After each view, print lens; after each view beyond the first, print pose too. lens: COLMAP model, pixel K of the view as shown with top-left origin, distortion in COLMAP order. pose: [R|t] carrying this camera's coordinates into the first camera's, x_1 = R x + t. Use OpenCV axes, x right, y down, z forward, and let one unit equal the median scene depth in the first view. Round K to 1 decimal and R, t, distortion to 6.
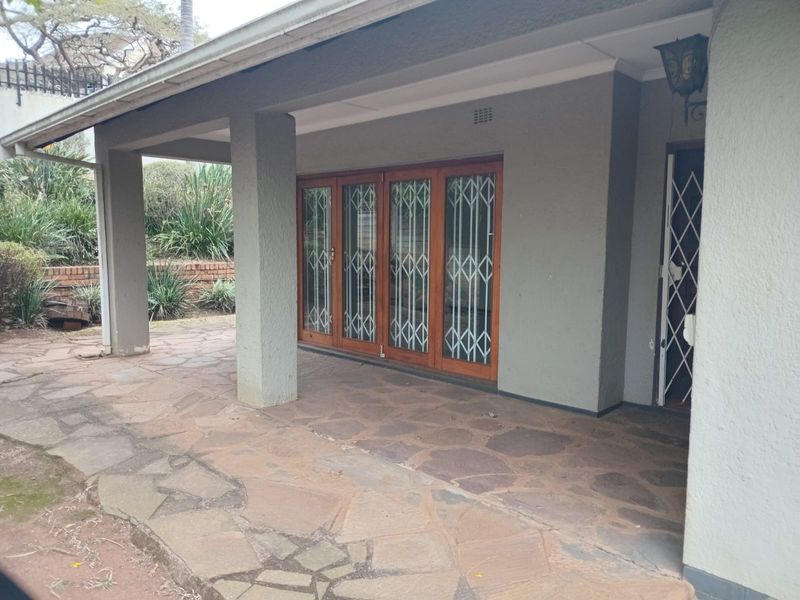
lens RADIAL K [[583.0, 0, 405.2], [0, 583.0, 305.9], [0, 0, 1]] dist [0.003099, -0.018370]
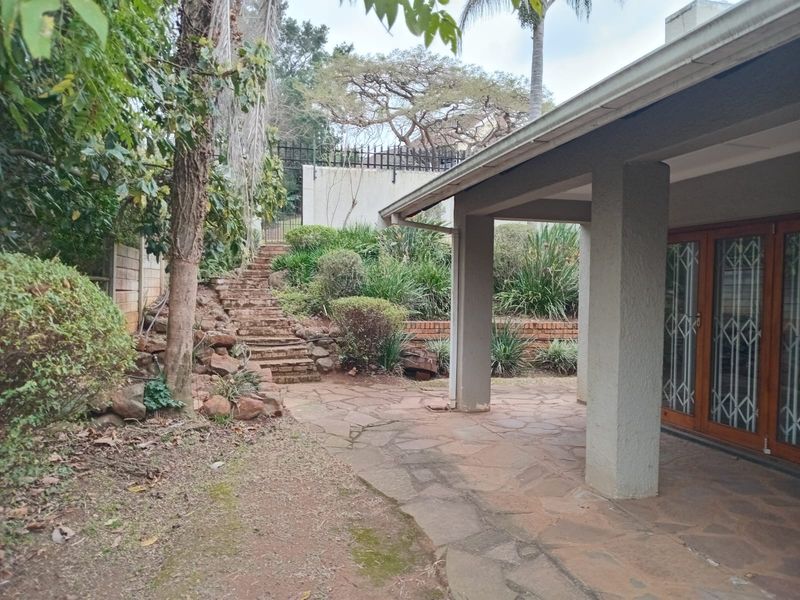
lens RADIAL K [[583.0, 0, 397.3], [0, 583.0, 299.3], [0, 0, 1]] dist [0.003099, -0.018370]
pose [[0.847706, 0.016931, -0.530196, -0.060578], [-0.073955, 0.993502, -0.086517, -0.017115], [0.525286, 0.112551, 0.843449, 0.066229]]
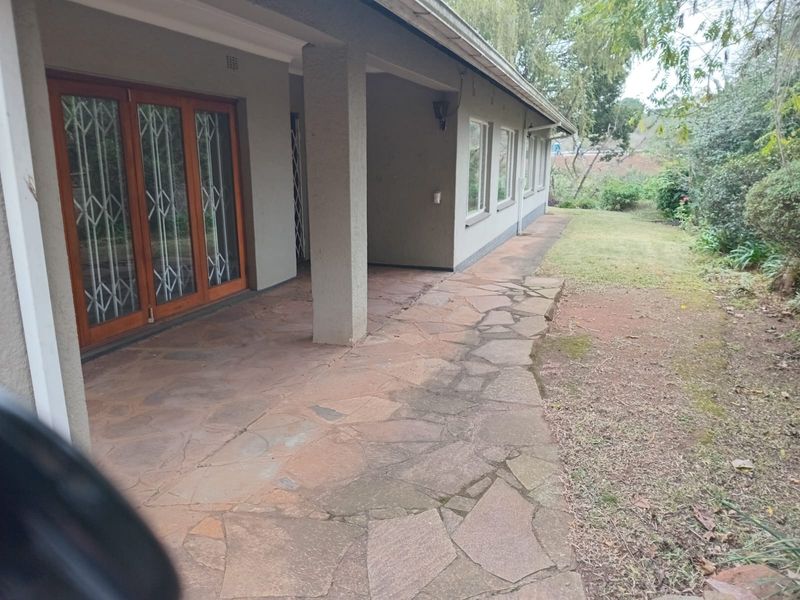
lens RADIAL K [[583.0, 0, 401.0], [0, 583.0, 302.6], [0, 0, 1]] dist [0.003099, -0.018370]
pose [[-0.419785, -0.225479, 0.879170, -1.089188], [0.103122, 0.950529, 0.293020, -0.172041], [-0.901746, 0.213667, -0.375766, 1.189028]]
